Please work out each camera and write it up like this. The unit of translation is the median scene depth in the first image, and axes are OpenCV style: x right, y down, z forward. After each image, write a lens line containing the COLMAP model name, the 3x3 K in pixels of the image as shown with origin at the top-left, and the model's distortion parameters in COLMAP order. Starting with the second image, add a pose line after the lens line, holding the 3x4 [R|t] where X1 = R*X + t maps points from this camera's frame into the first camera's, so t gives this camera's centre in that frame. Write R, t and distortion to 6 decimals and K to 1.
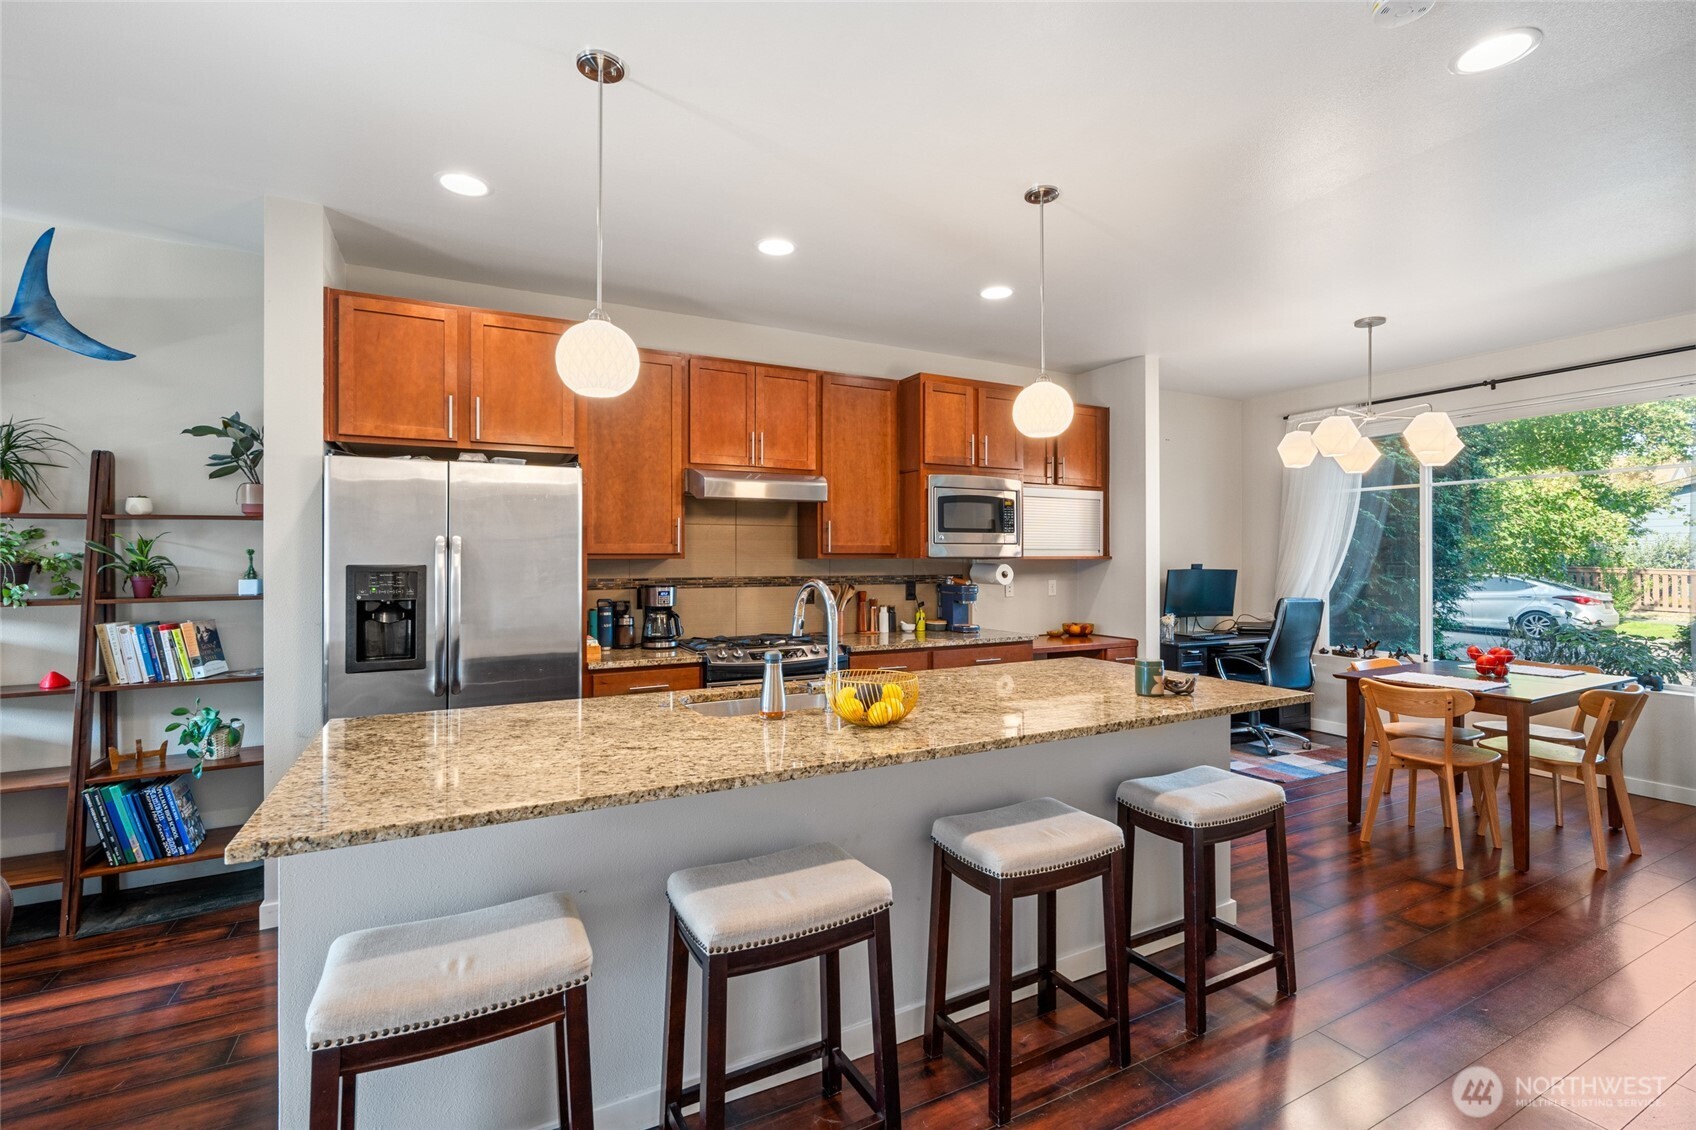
lens RADIAL K [[744.1, 0, 845.6], [0, 744.1, 561.1], [0, 0, 1]] dist [0.001739, -0.000017]
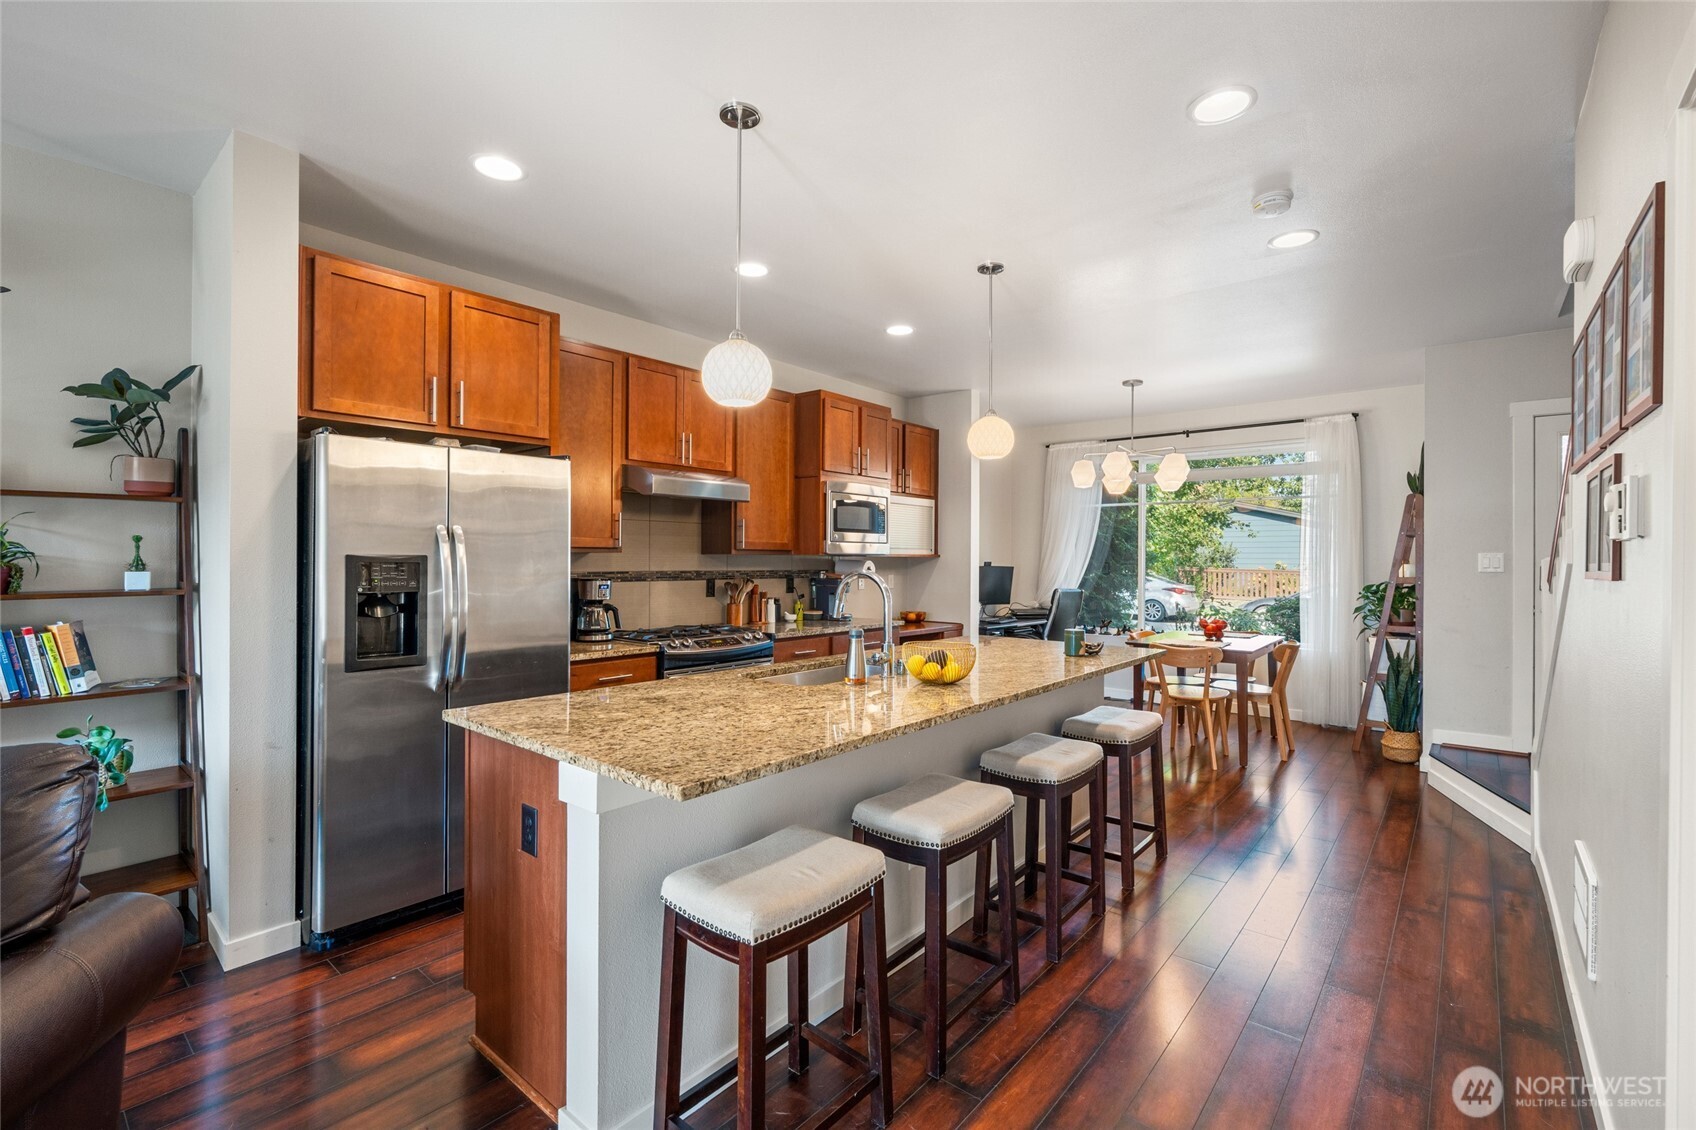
lens RADIAL K [[744.1, 0, 840.1], [0, 744.1, 564.3], [0, 0, 1]] dist [0.001739, -0.000017]
pose [[0.925370, 0.003932, 0.379046, -0.377840], [-0.005450, 0.999981, 0.002932, 0.009448], [-0.379027, -0.004779, 0.925373, -0.066789]]
